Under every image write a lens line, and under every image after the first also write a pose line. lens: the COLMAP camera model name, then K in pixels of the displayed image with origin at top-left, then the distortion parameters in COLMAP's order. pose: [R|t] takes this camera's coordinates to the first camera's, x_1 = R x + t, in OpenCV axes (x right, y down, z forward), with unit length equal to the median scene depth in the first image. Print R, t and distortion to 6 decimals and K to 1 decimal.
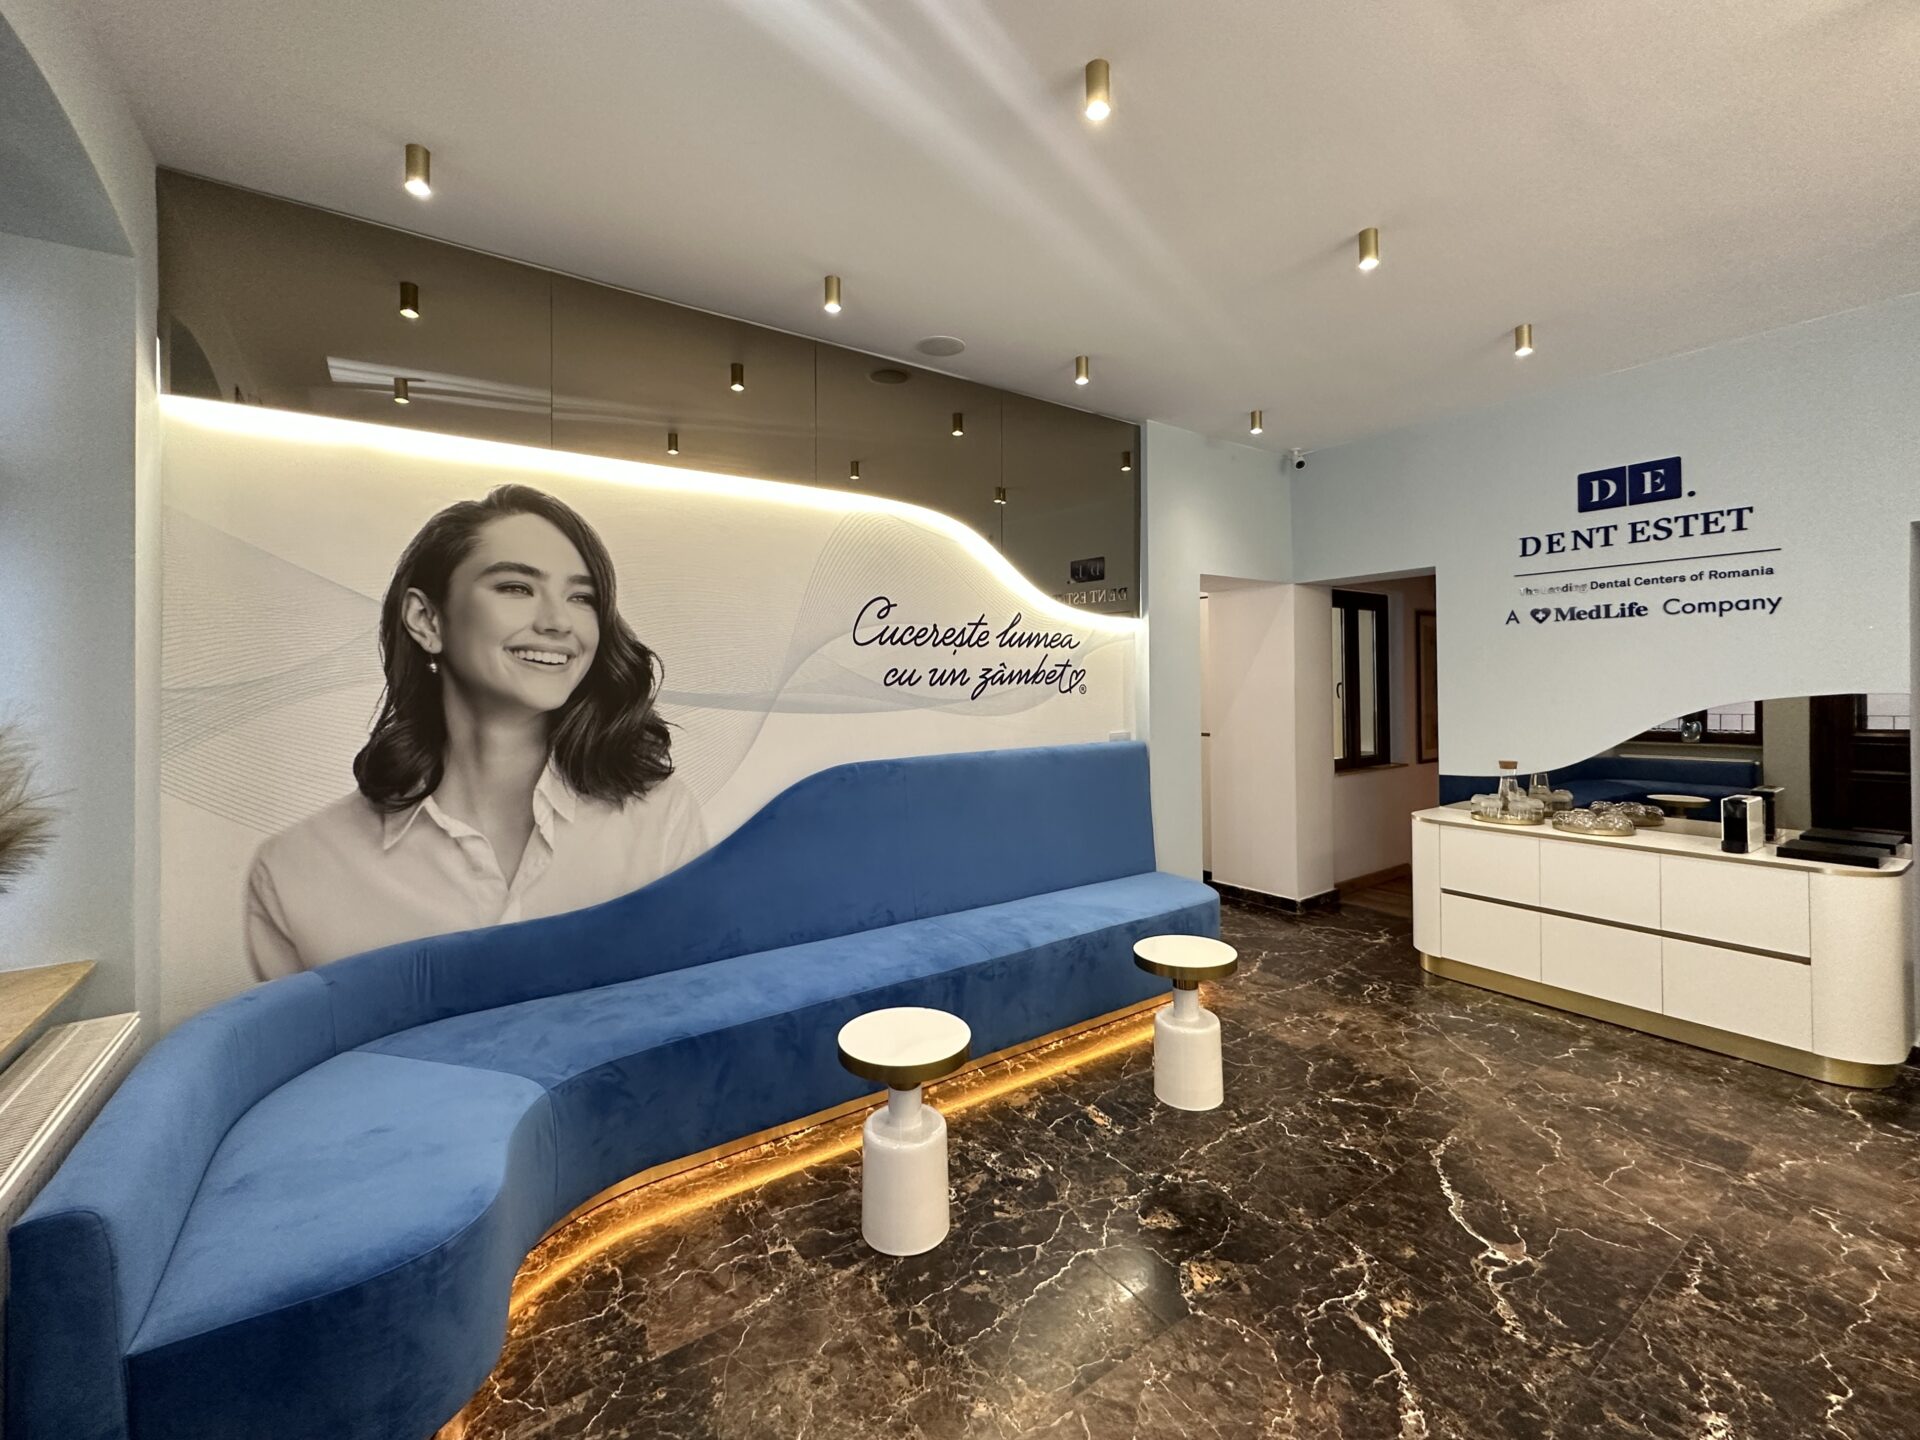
lens RADIAL K [[754.2, 0, 944.9], [0, 754.2, 680.8], [0, 0, 1]] dist [-0.029970, 0.002058]
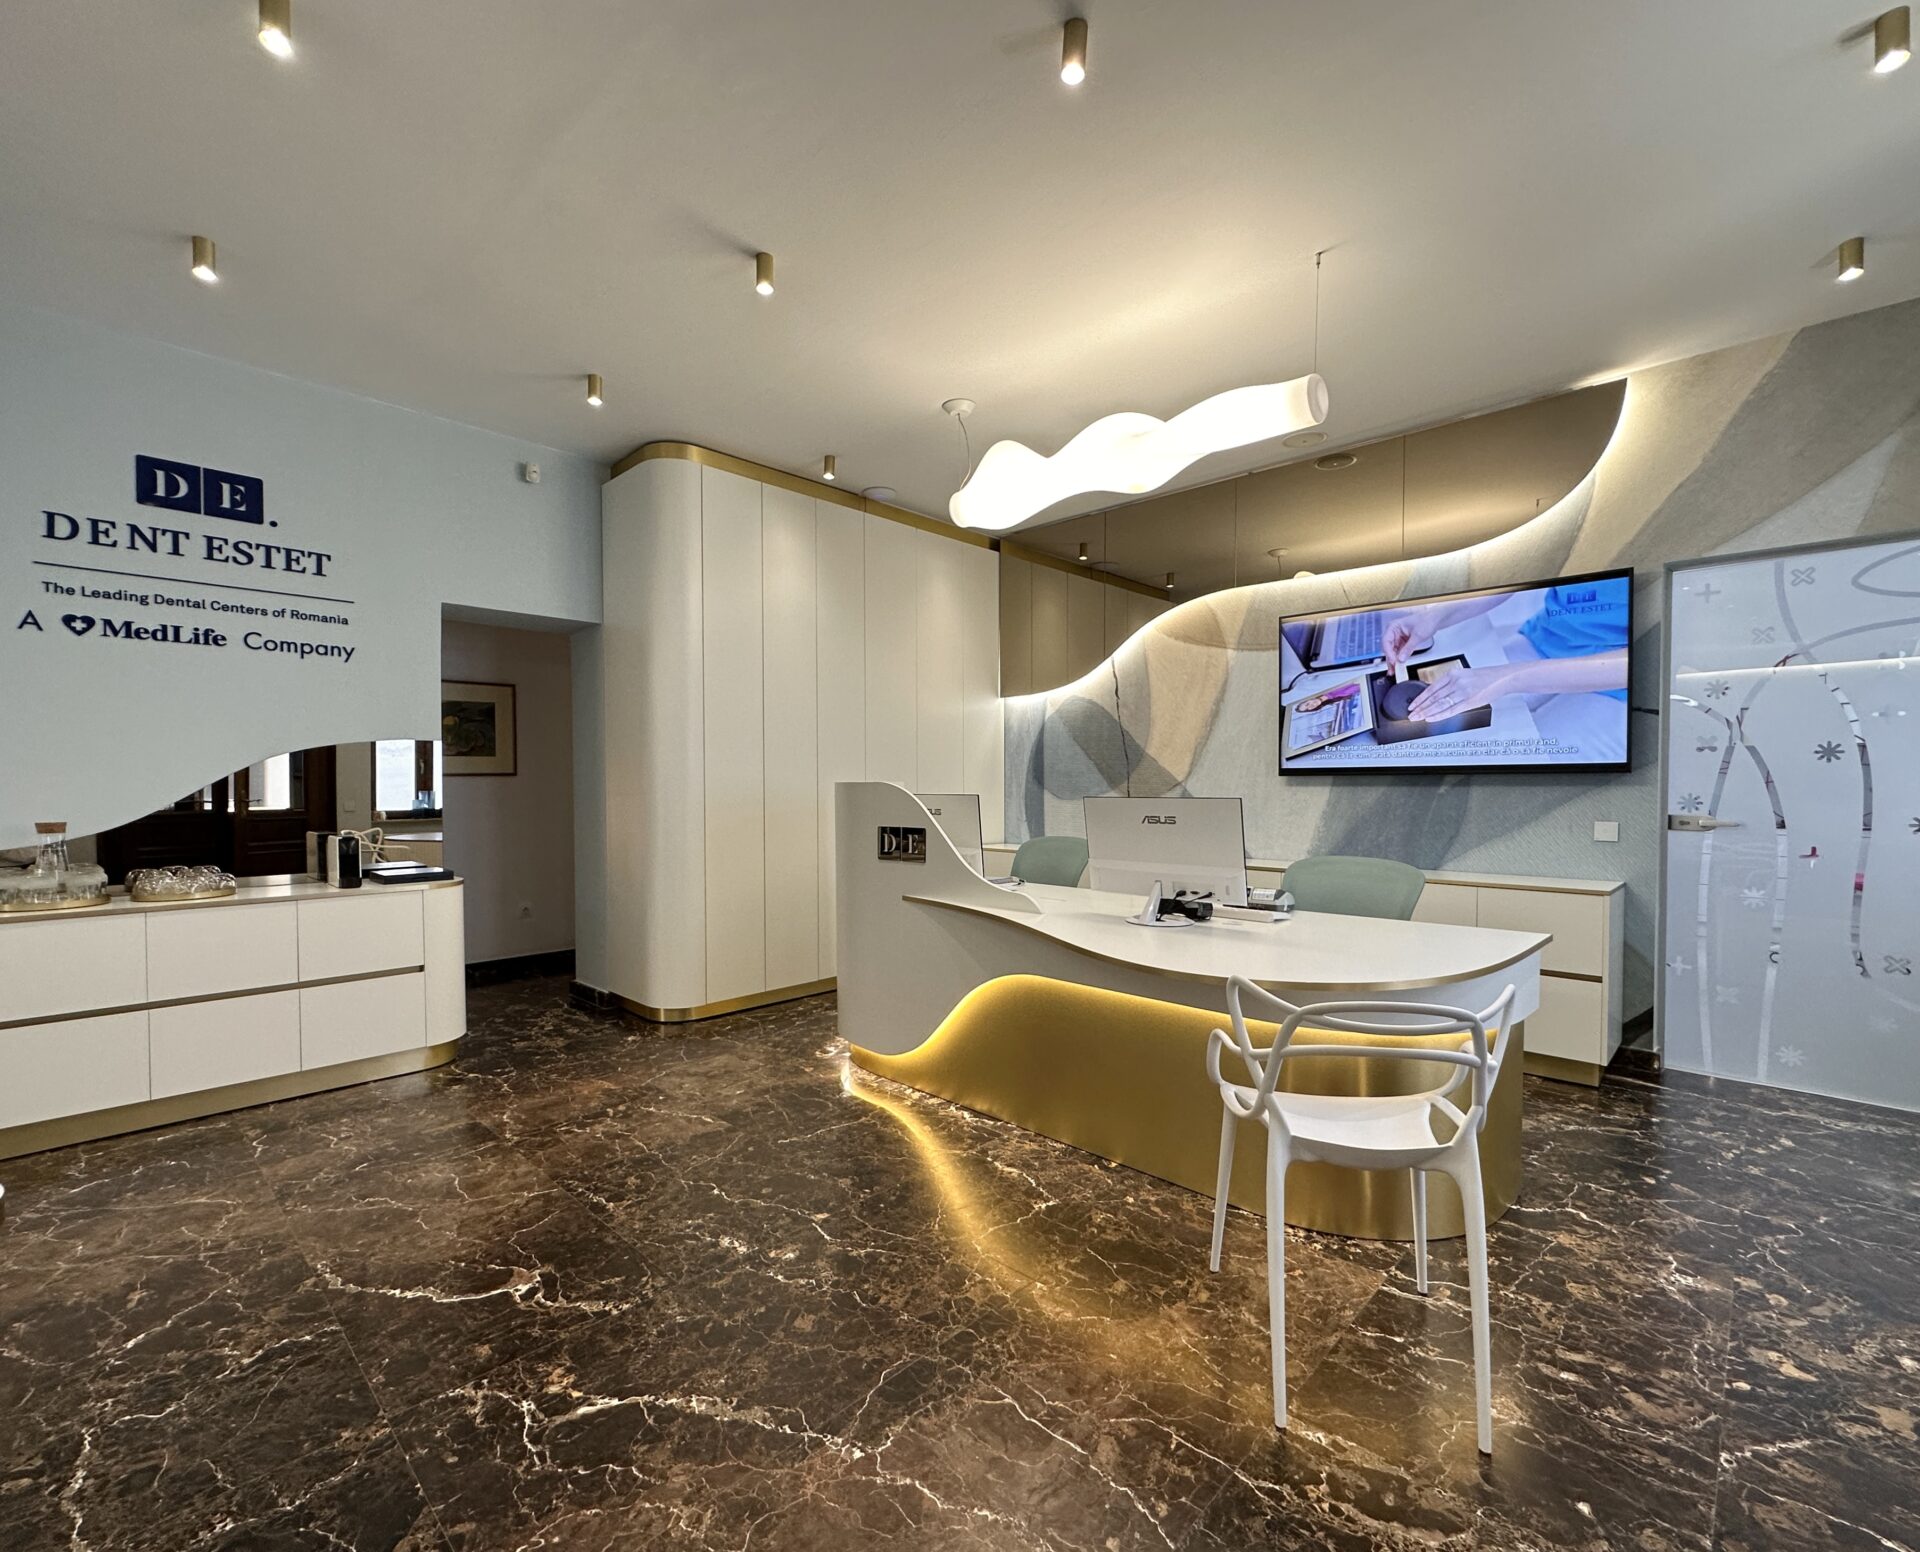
lens RADIAL K [[840.6, 0, 930.0], [0, 840.6, 793.3], [0, 0, 1]] dist [-0.003036, 0.000785]
pose [[-0.185761, -0.005531, 0.982579, -0.501666], [-0.005027, 0.999976, 0.004679, 0.204730], [-0.982582, -0.004070, -0.185784, 0.918414]]
